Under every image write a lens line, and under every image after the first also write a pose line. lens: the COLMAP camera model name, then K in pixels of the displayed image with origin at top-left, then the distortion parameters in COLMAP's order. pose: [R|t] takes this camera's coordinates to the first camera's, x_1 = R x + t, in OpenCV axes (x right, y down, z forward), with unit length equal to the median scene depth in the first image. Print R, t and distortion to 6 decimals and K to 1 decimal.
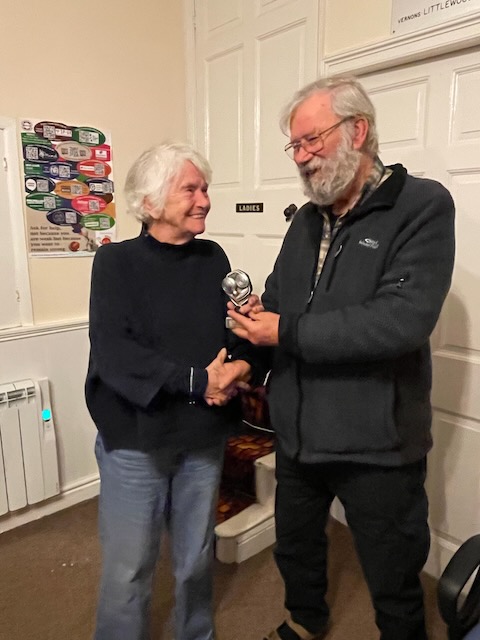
lens RADIAL K [[486.2, 0, 233.1], [0, 486.2, 316.7], [0, 0, 1]] dist [0.025540, -0.028725]
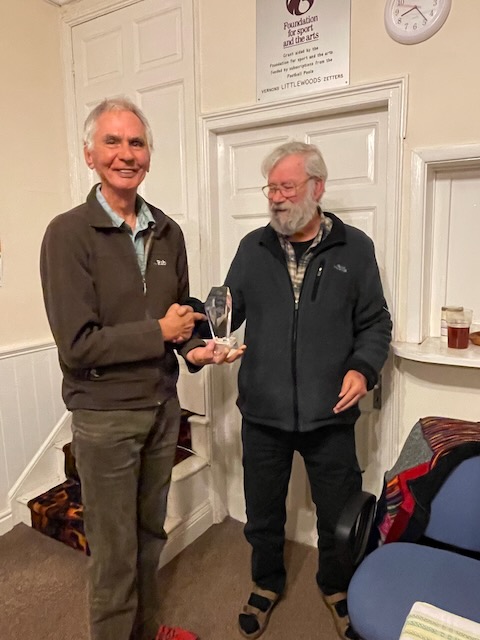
lens RADIAL K [[486.2, 0, 237.0], [0, 486.2, 314.3], [0, 0, 1]] dist [0.025540, -0.028725]
pose [[0.955126, -0.053459, 0.291335, -0.087441], [0.072362, 0.995889, -0.054495, 0.016440], [-0.287224, 0.073132, 0.955068, -0.095493]]
